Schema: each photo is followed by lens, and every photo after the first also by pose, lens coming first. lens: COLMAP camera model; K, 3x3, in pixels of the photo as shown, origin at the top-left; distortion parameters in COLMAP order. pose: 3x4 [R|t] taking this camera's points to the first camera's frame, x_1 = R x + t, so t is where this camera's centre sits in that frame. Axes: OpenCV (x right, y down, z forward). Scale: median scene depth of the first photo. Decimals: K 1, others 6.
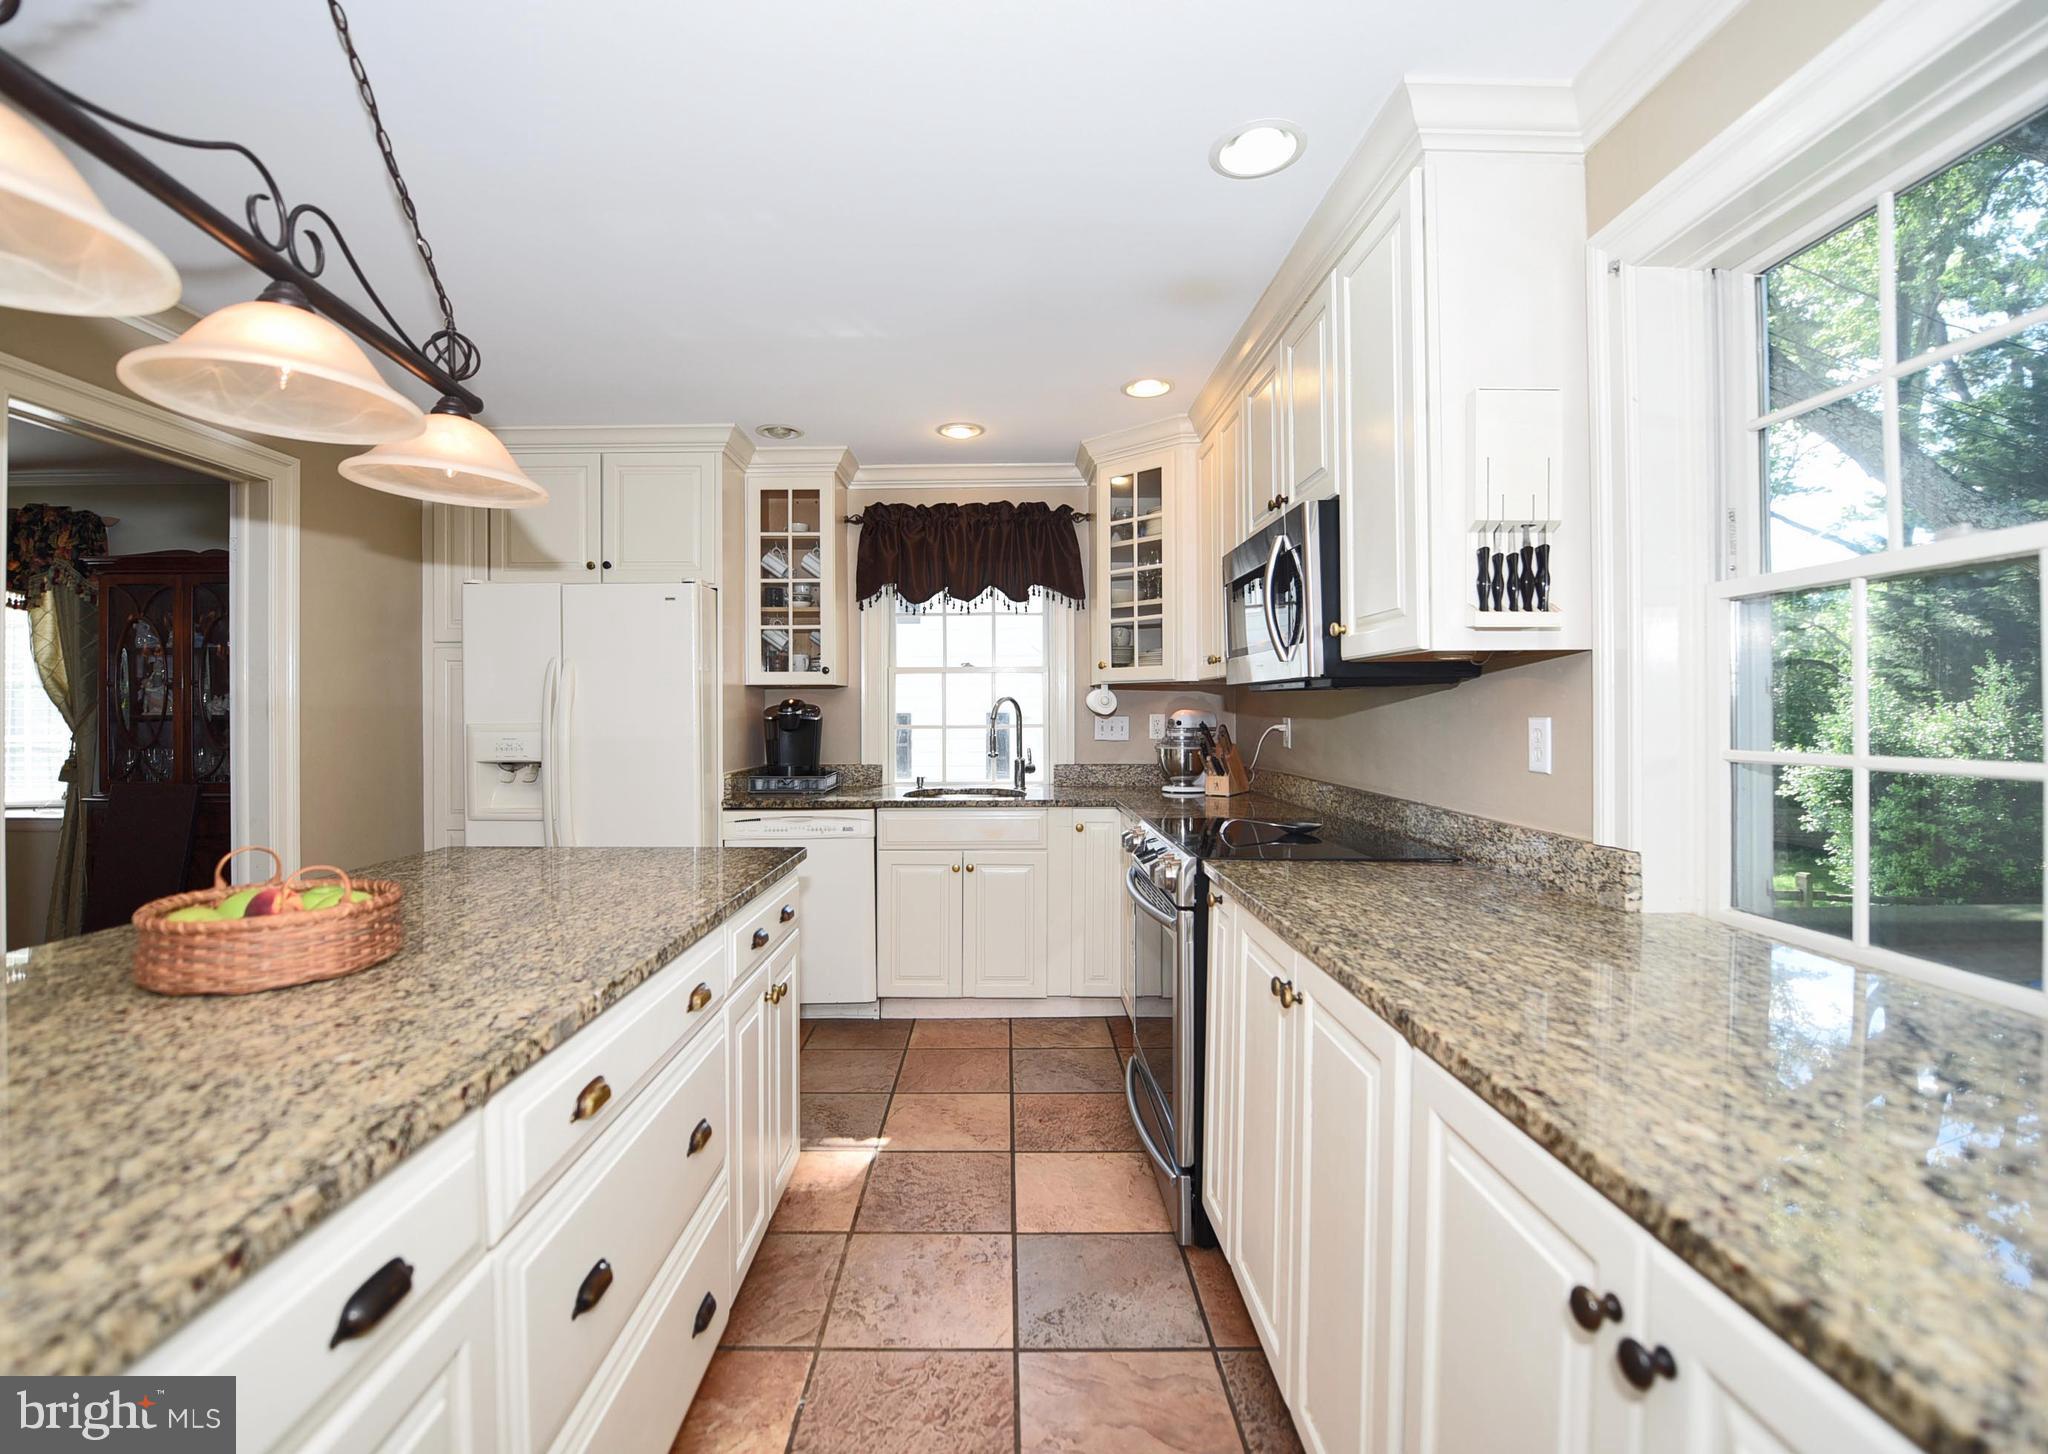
lens RADIAL K [[887.3, 0, 1010.8], [0, 887.3, 701.2], [0, 0, 1]] dist [-0.000337, 0.000019]
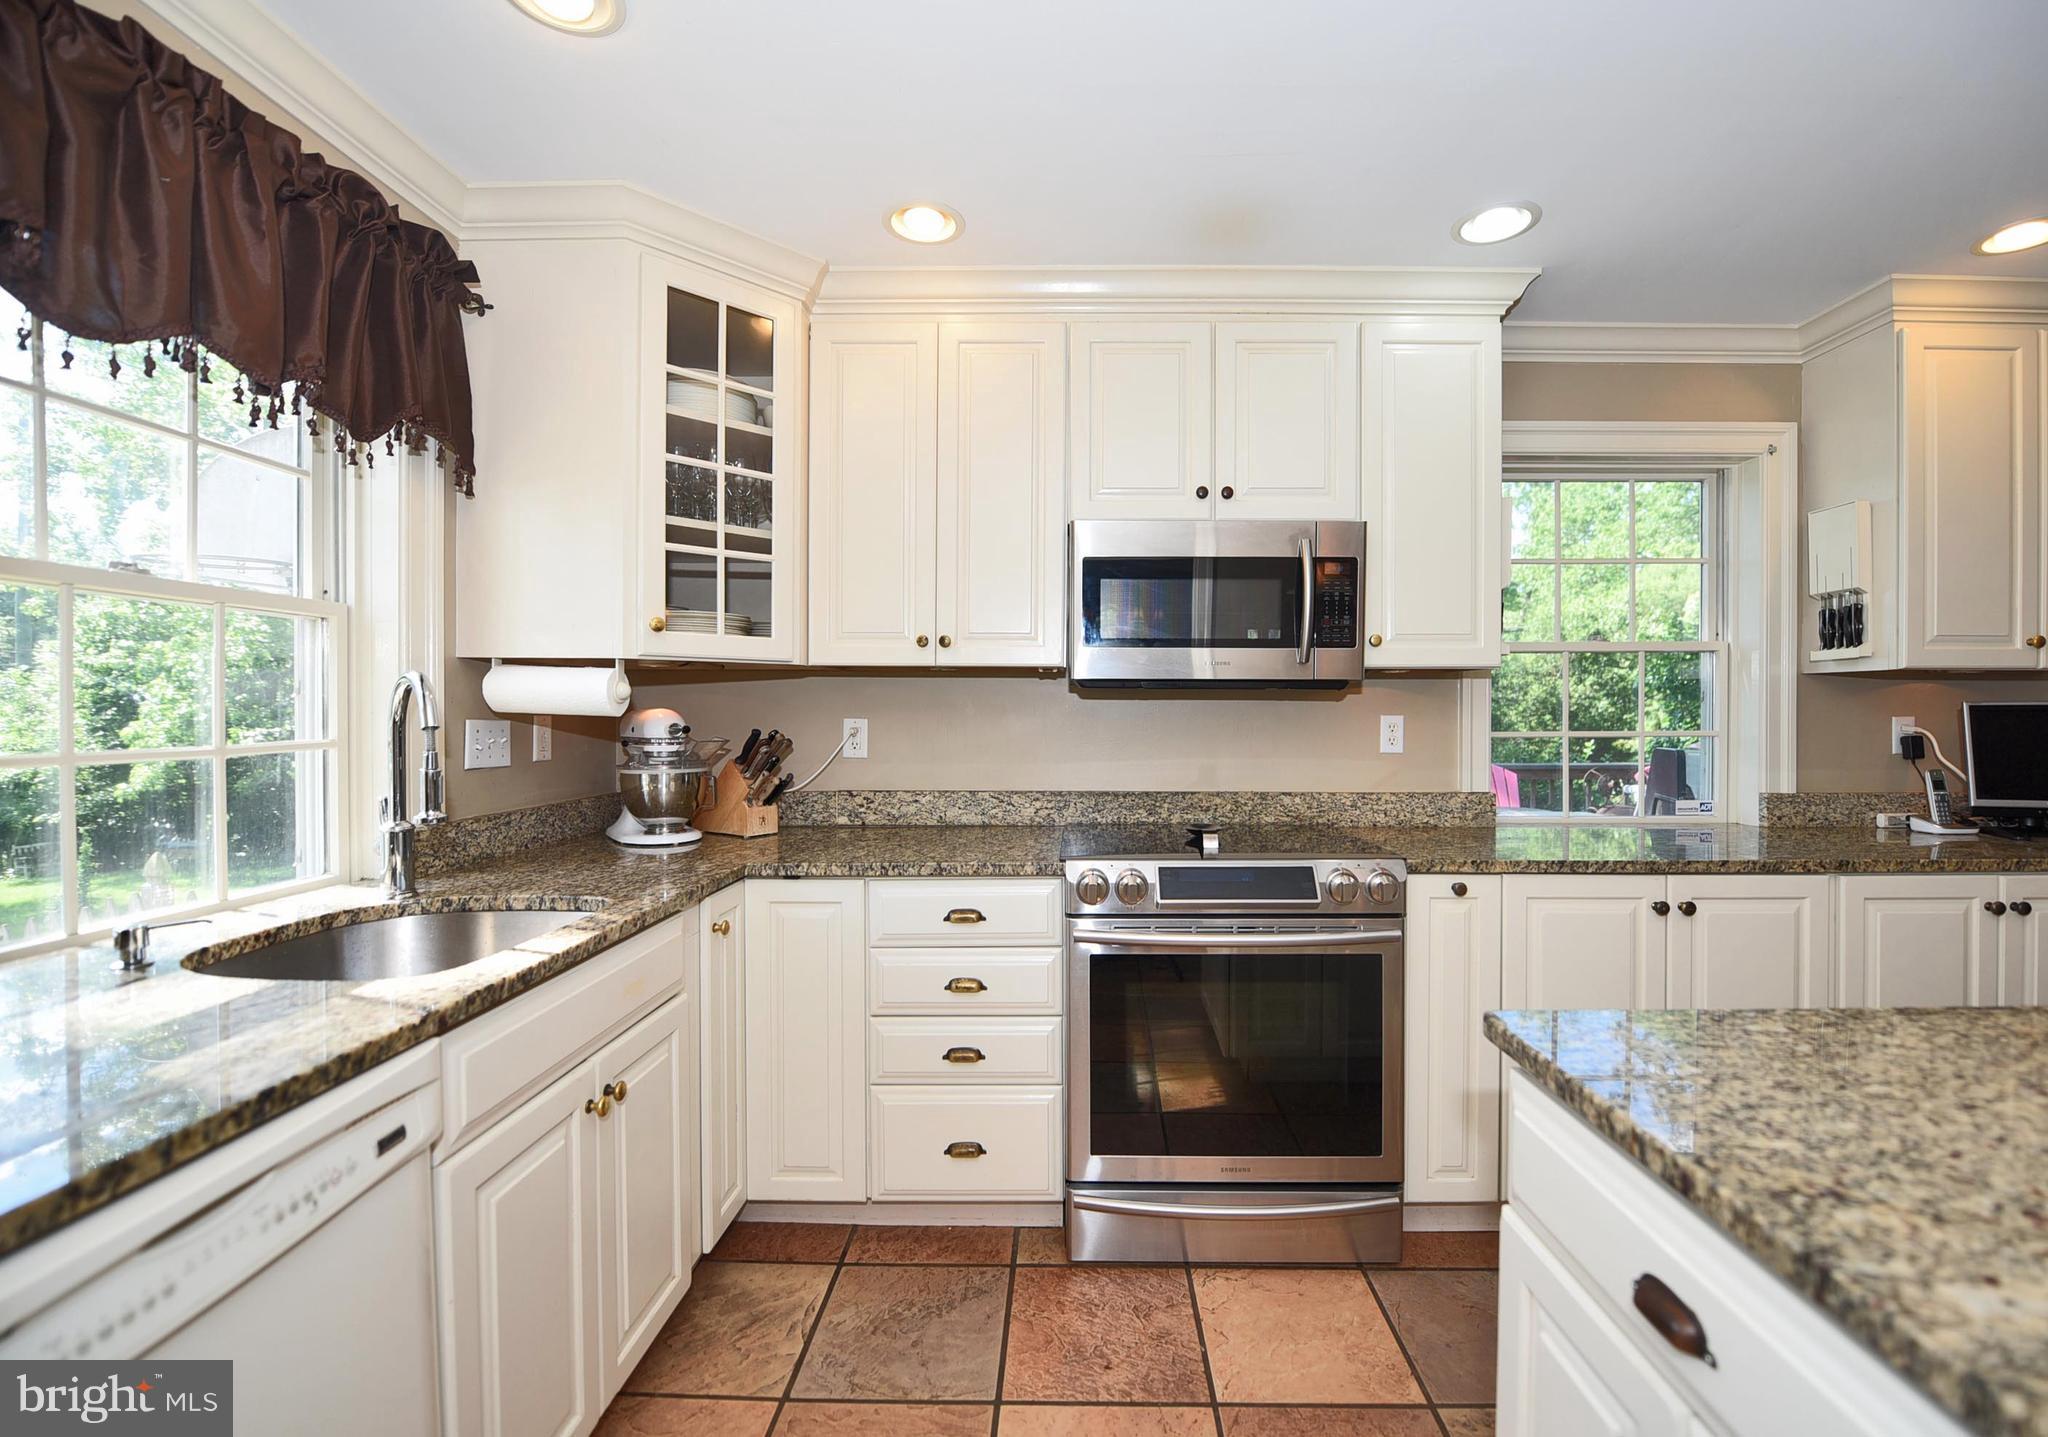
lens RADIAL K [[860.6, 0, 1070.8], [0, 860.6, 716.2], [0, 0, 1]] dist [-0.014812, -0.000335]
pose [[0.016744, -0.004976, 0.999847, -0.421911], [-0.011584, 0.999920, 0.005171, 0.009071], [-0.999793, -0.011668, 0.016685, 0.764587]]
